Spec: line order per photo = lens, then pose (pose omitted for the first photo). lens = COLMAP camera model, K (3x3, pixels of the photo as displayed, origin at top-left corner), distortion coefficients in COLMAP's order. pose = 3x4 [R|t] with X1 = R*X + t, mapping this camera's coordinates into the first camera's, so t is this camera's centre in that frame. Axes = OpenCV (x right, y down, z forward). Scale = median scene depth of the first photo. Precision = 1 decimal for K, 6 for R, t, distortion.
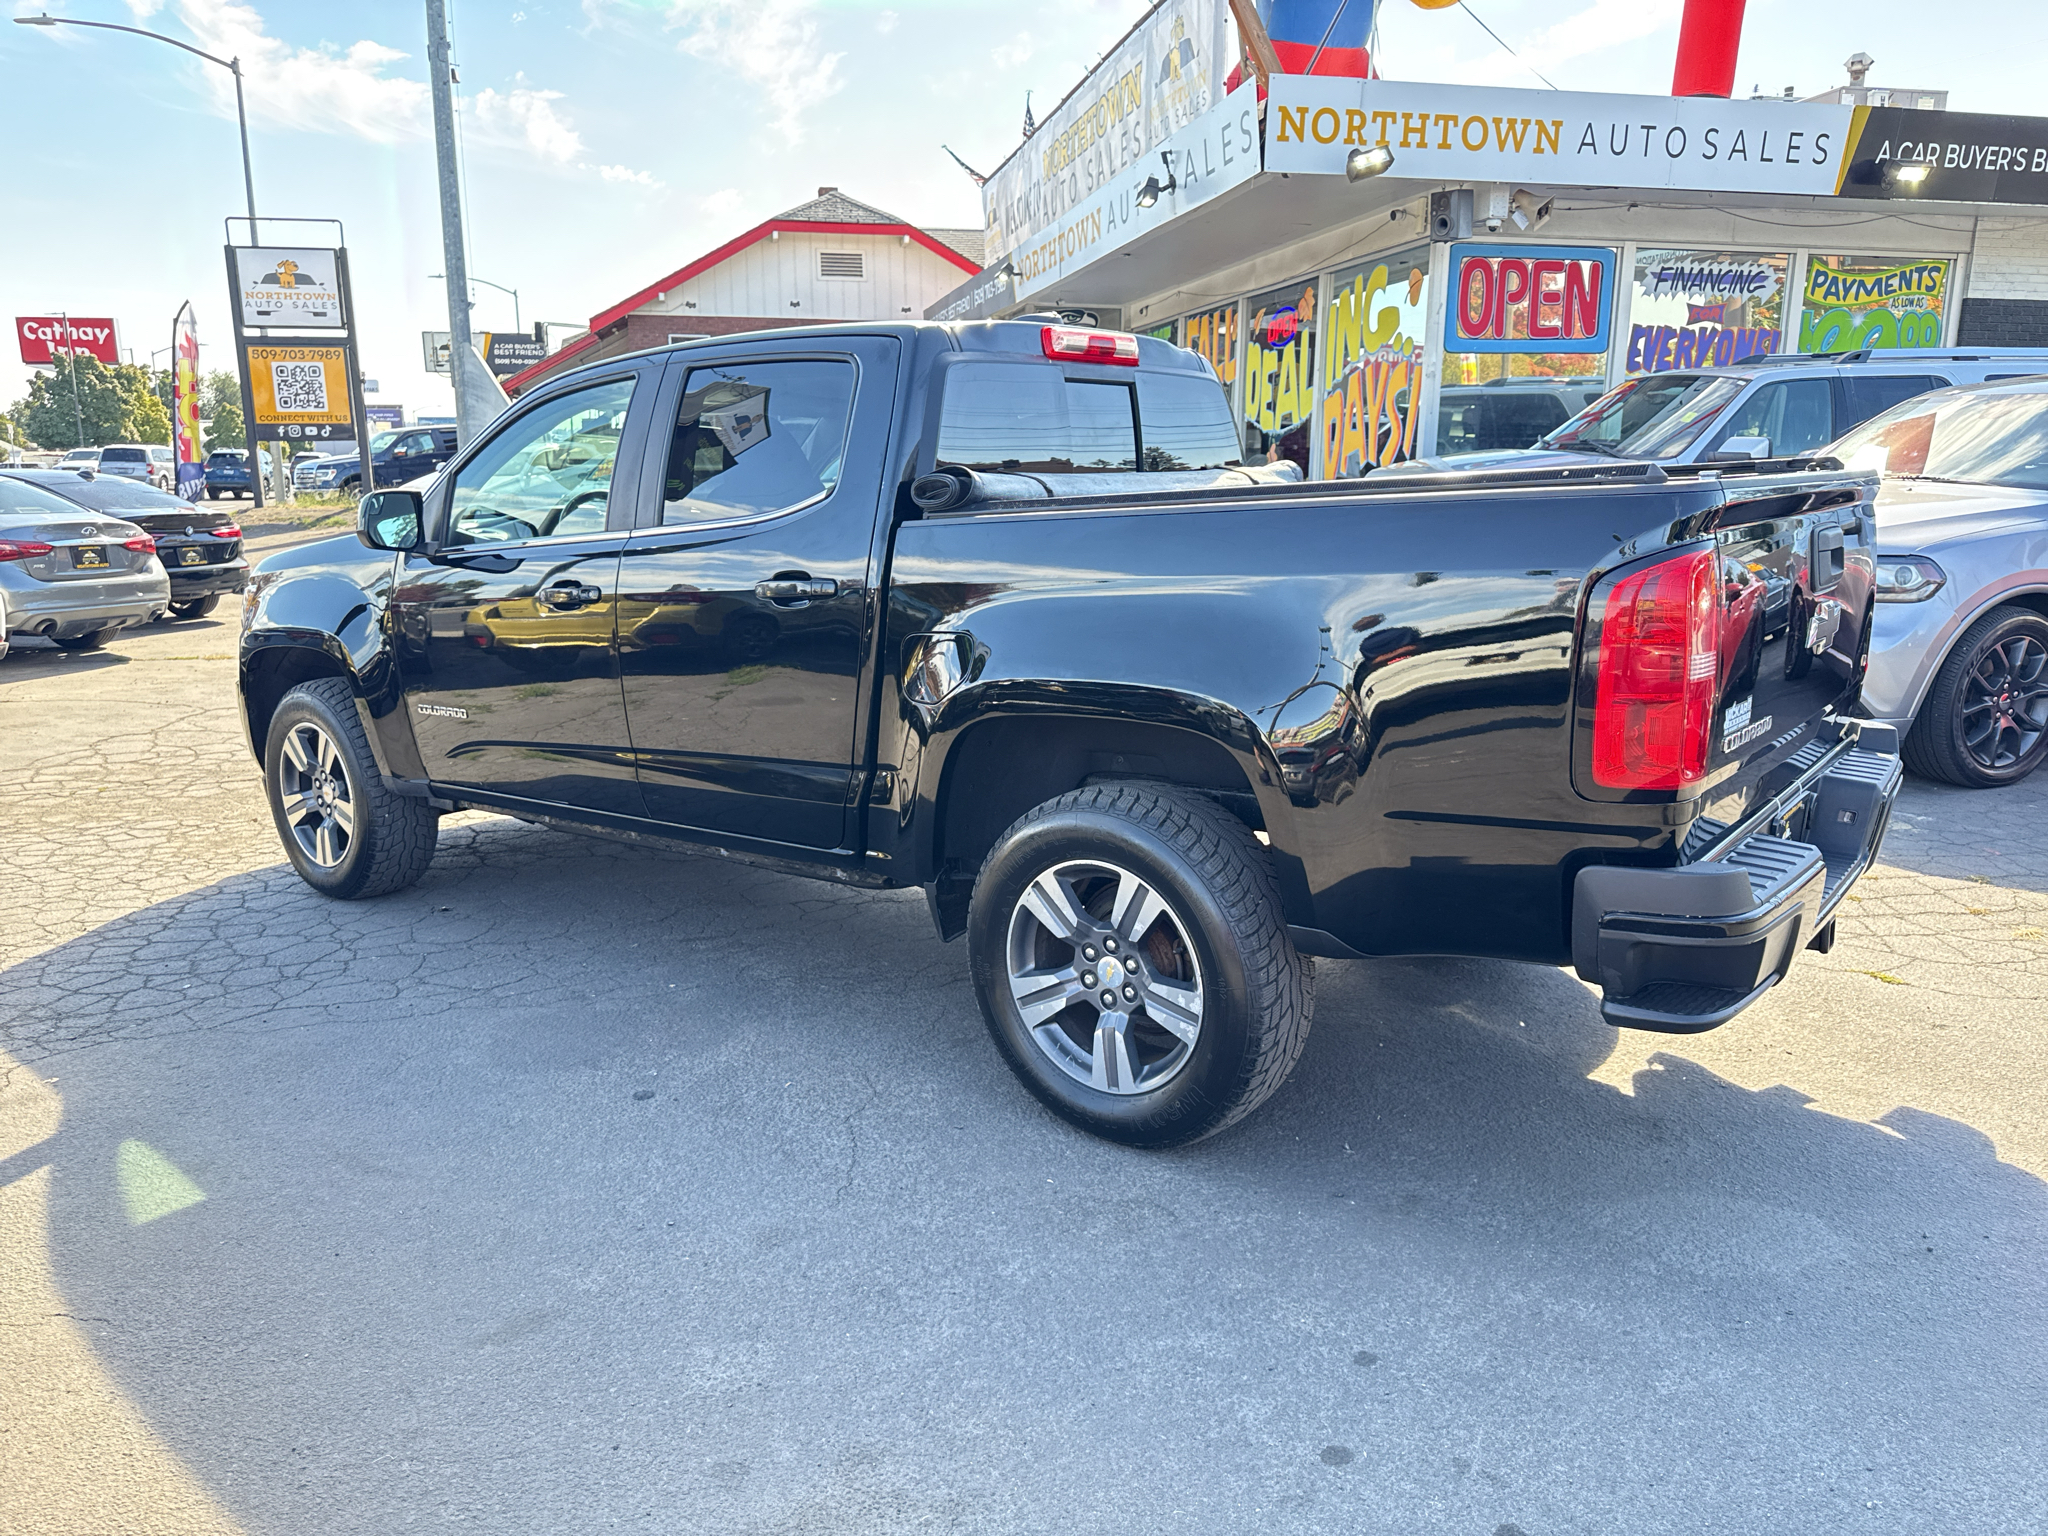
lens RADIAL K [[1473.7, 0, 1036.9], [0, 1473.7, 785.0], [0, 0, 1]] dist [0.020030, -0.019734]
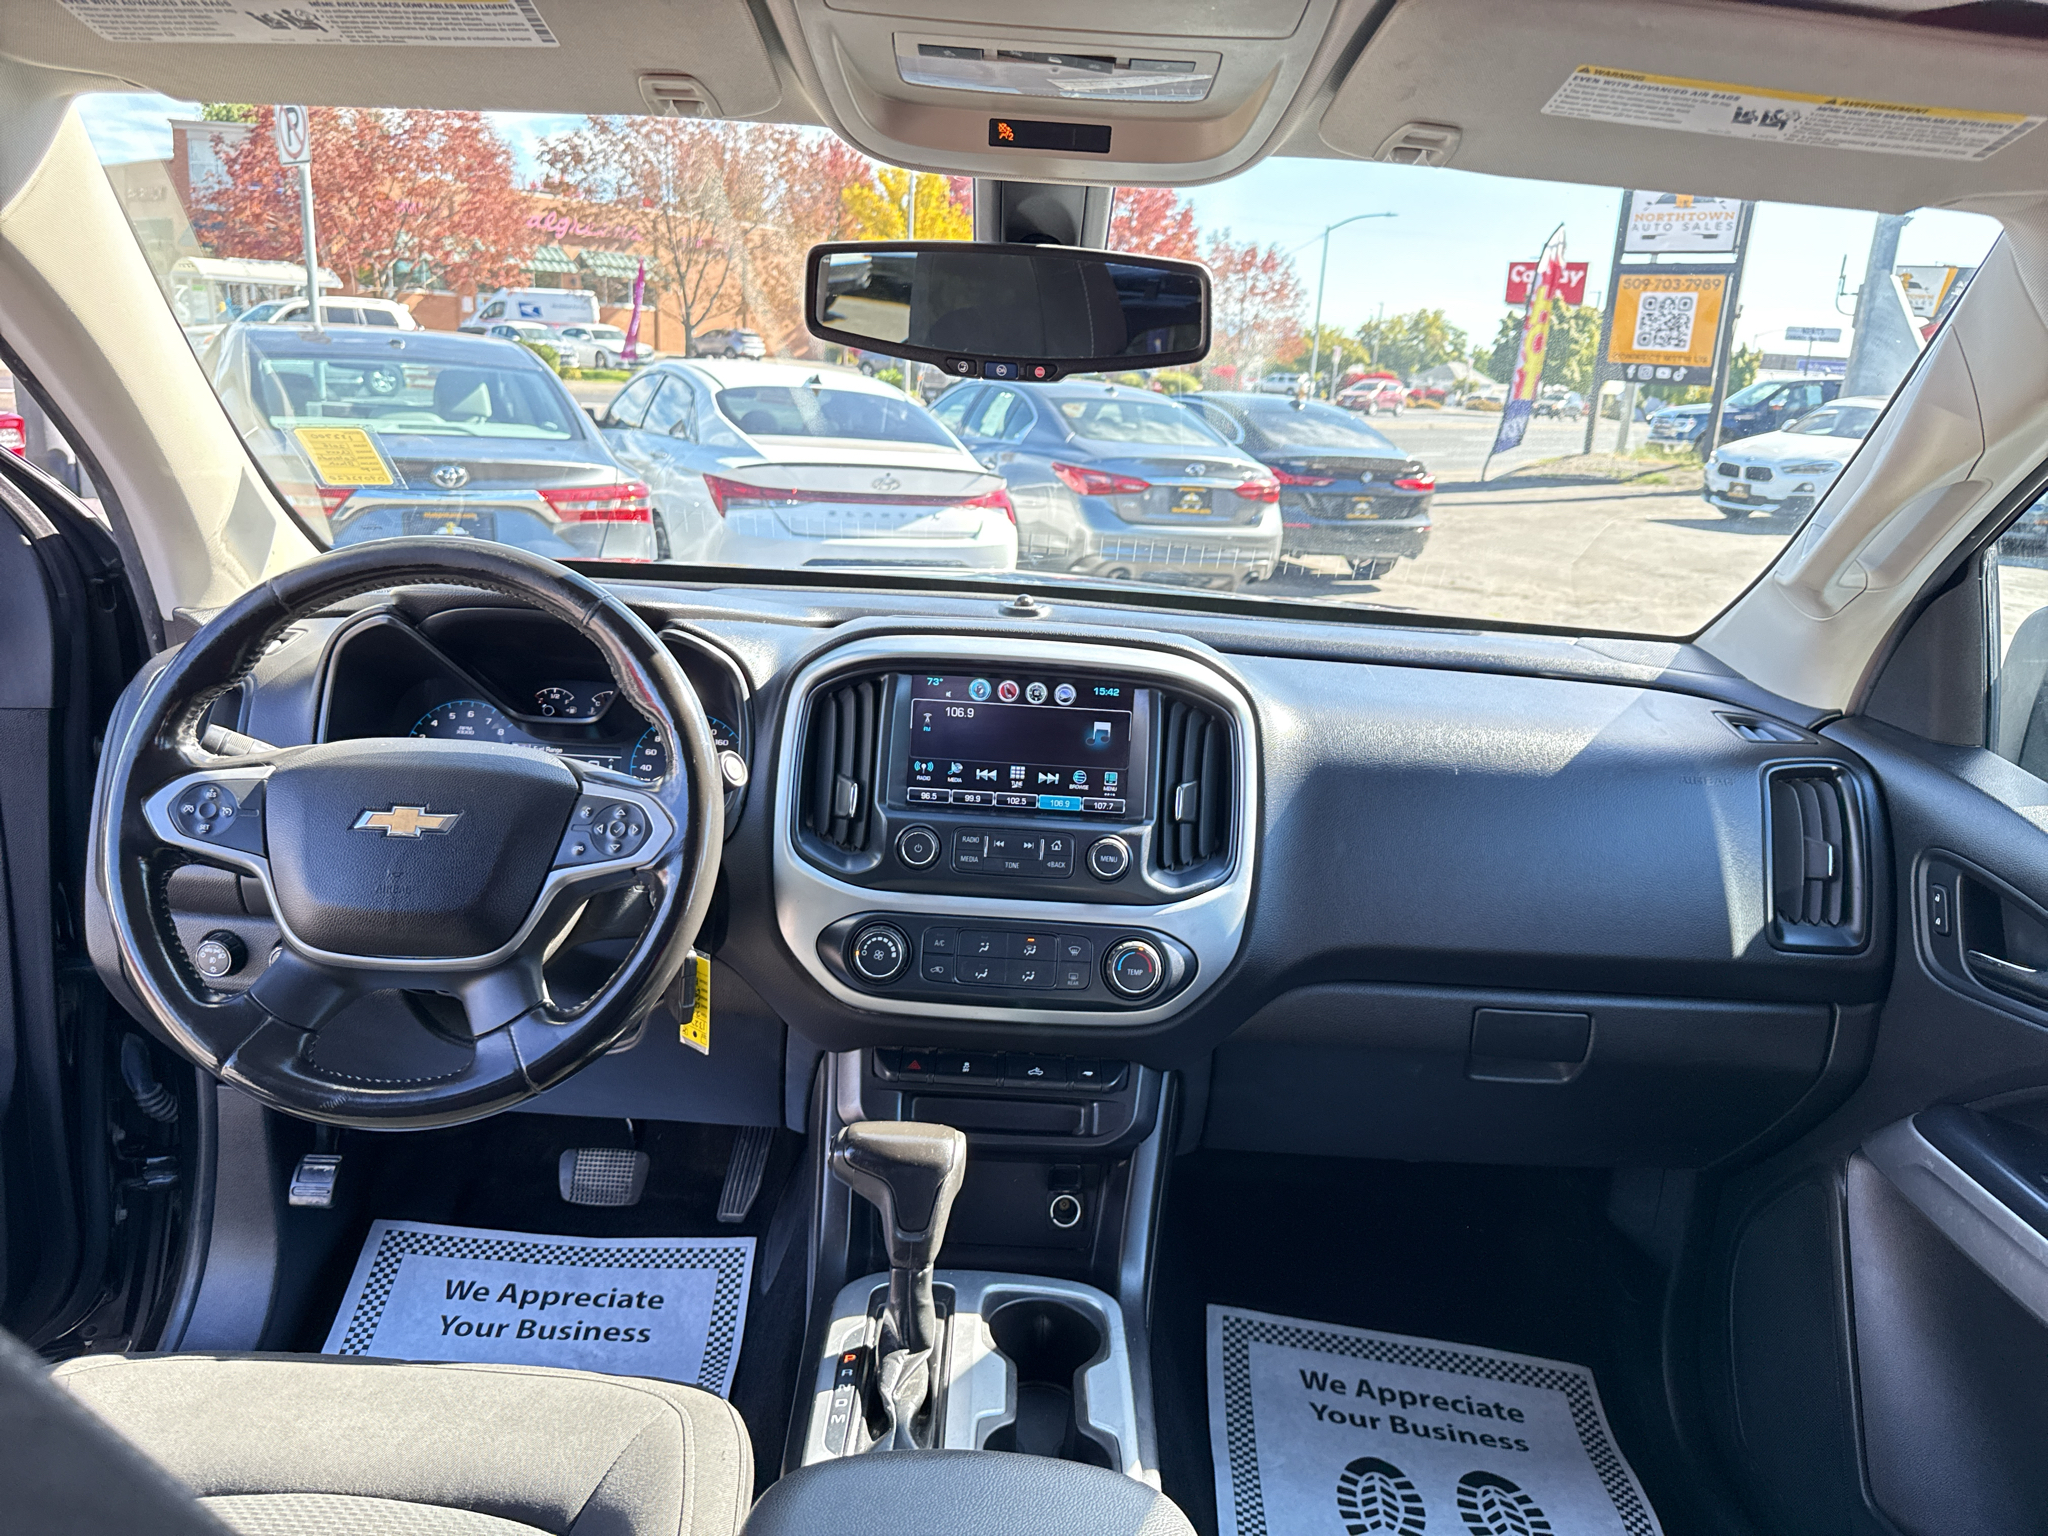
lens RADIAL K [[1473.7, 0, 1024.6], [0, 1473.7, 740.2], [0, 0, 1]] dist [0.020030, -0.019734]
pose [[0.612500, 0.234215, -0.754975, -0.031002], [-0.231346, 0.966390, 0.112114, -0.082160], [0.755859, 0.105991, 0.646099, 0.352208]]
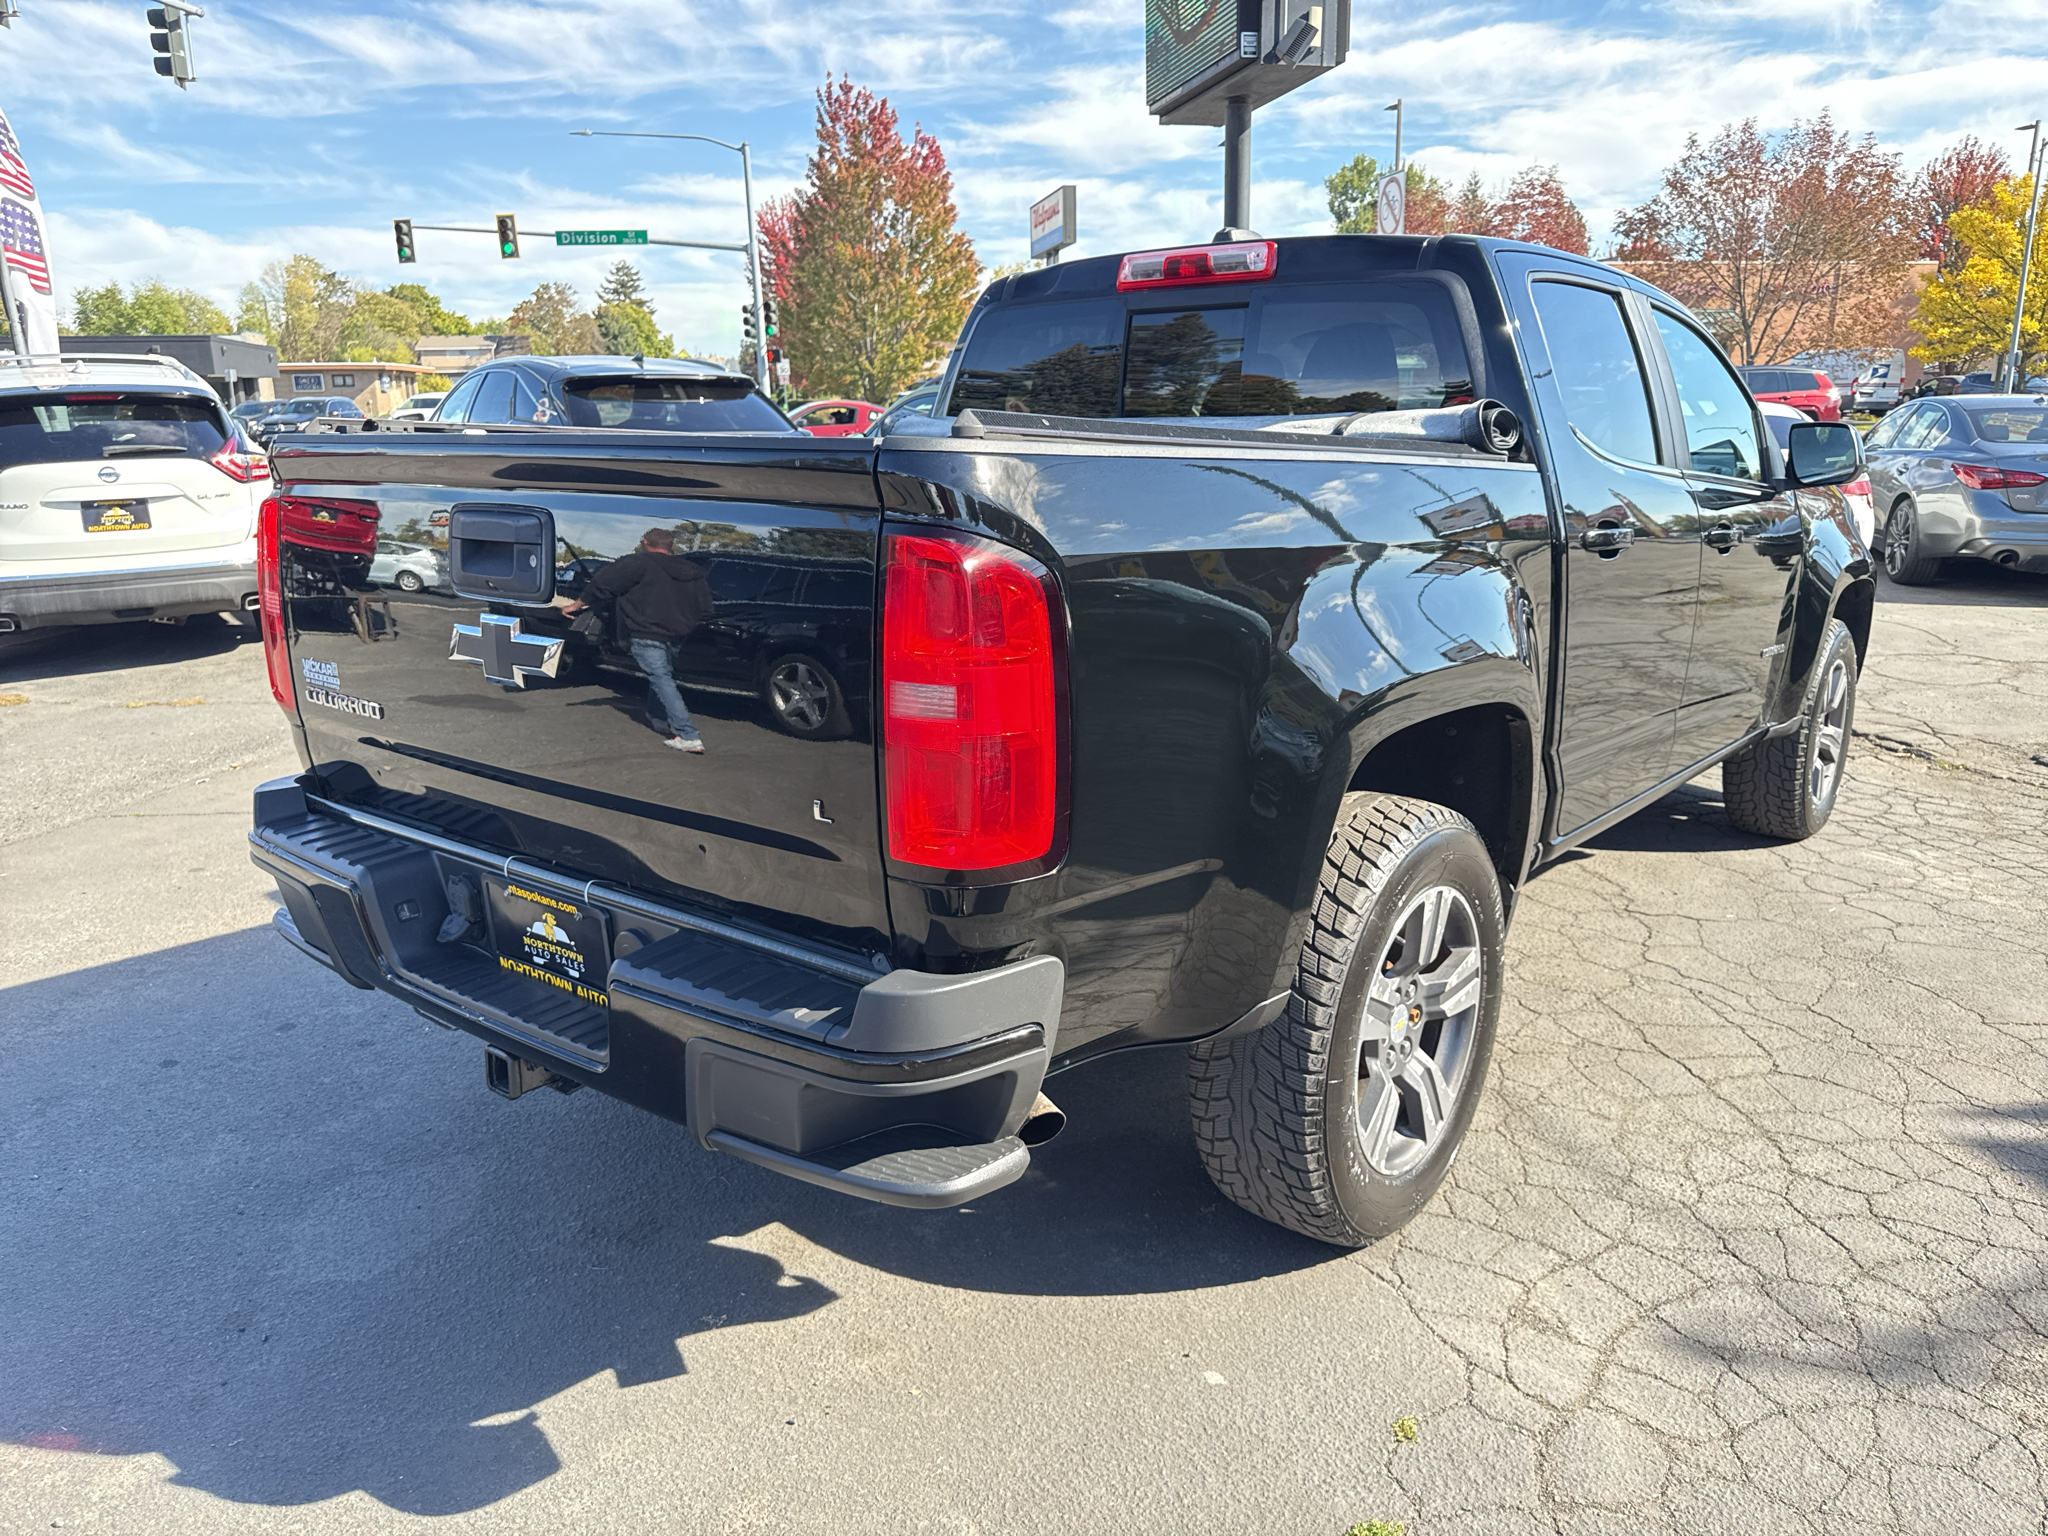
lens RADIAL K [[1473.7, 0, 1046.8], [0, 1473.7, 773.4], [0, 0, 1]] dist [0.020030, -0.019734]
pose [[-0.004391, 0.246043, -0.969249, 0.292196], [-0.203279, 0.948801, 0.241773, -0.065177], [0.979111, 0.198089, 0.045849, 0.292239]]
